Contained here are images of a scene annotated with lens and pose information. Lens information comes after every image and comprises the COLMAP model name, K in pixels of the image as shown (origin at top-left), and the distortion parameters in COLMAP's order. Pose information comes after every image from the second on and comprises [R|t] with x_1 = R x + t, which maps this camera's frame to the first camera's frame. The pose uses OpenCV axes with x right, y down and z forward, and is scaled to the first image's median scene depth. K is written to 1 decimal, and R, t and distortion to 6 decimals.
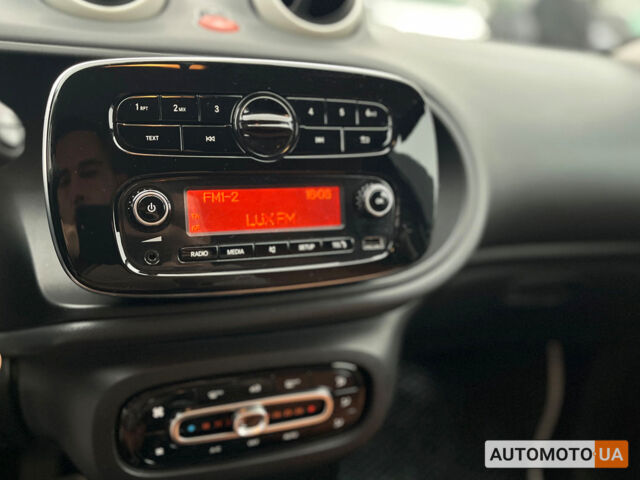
lens RADIAL K [[595.0, 0, 322.8], [0, 595.0, 242.6], [0, 0, 1]] dist [0.049891, 0.000000]
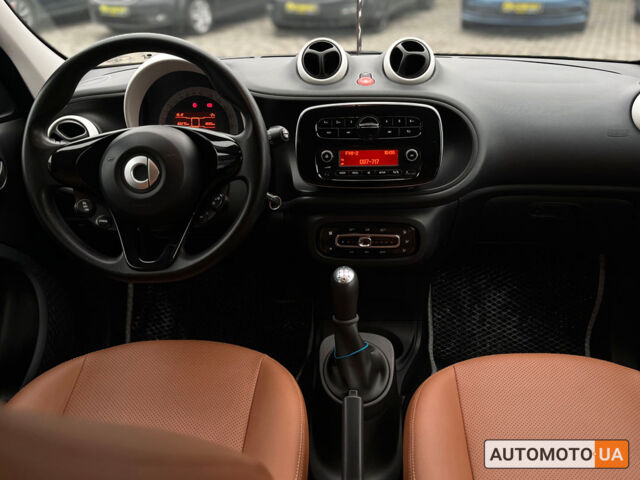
lens RADIAL K [[595.0, 0, 322.5], [0, 595.0, 245.5], [0, 0, 1]] dist [0.049891, 0.000000]
pose [[0.913861, 0.076017, -0.398847, 0.801854], [-0.050942, 0.996022, 0.073112, 0.149301], [0.402818, -0.046497, 0.914098, -1.540456]]
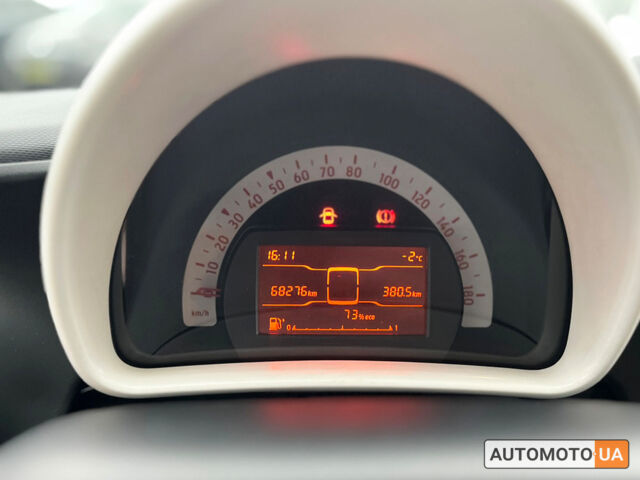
lens RADIAL K [[595.0, 0, 319.9], [0, 595.0, 243.8], [0, 0, 1]] dist [0.049891, 0.000000]
pose [[0.953707, 0.029402, -0.299297, -0.773918], [-0.049233, 0.997047, -0.058931, -0.208096], [0.296680, 0.070938, 0.952338, 0.197950]]
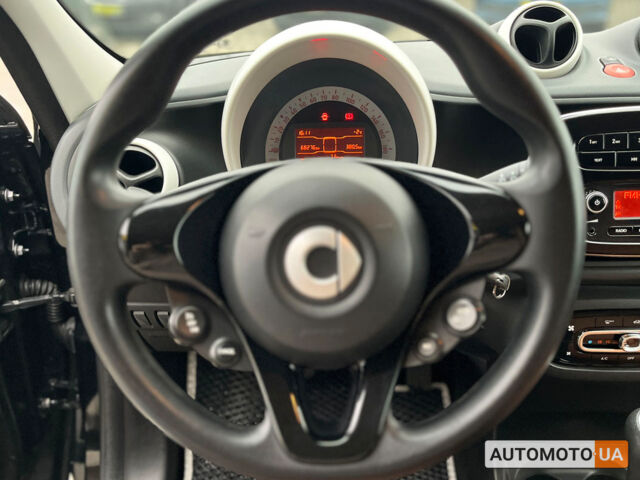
lens RADIAL K [[595.0, 0, 312.8], [0, 595.0, 237.6], [0, 0, 1]] dist [0.049891, 0.000000]
pose [[0.919203, 0.050441, -0.390539, -0.306698], [-0.032347, 0.998082, 0.052775, -0.019561], [0.392452, -0.035878, 0.919072, -0.754215]]
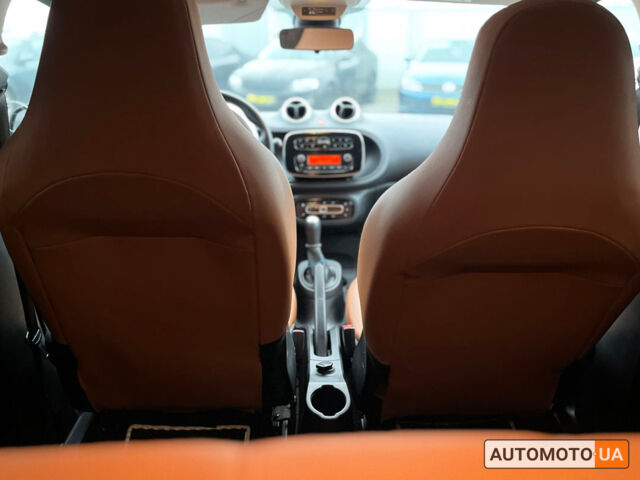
lens RADIAL K [[595.0, 0, 322.9], [0, 595.0, 239.5], [0, 0, 1]] dist [0.049891, 0.000000]
pose [[0.945608, -0.001969, -0.325302, 1.445920], [-0.029631, 0.995303, -0.092159, 1.017079], [0.323956, 0.096785, 0.941109, -3.454440]]
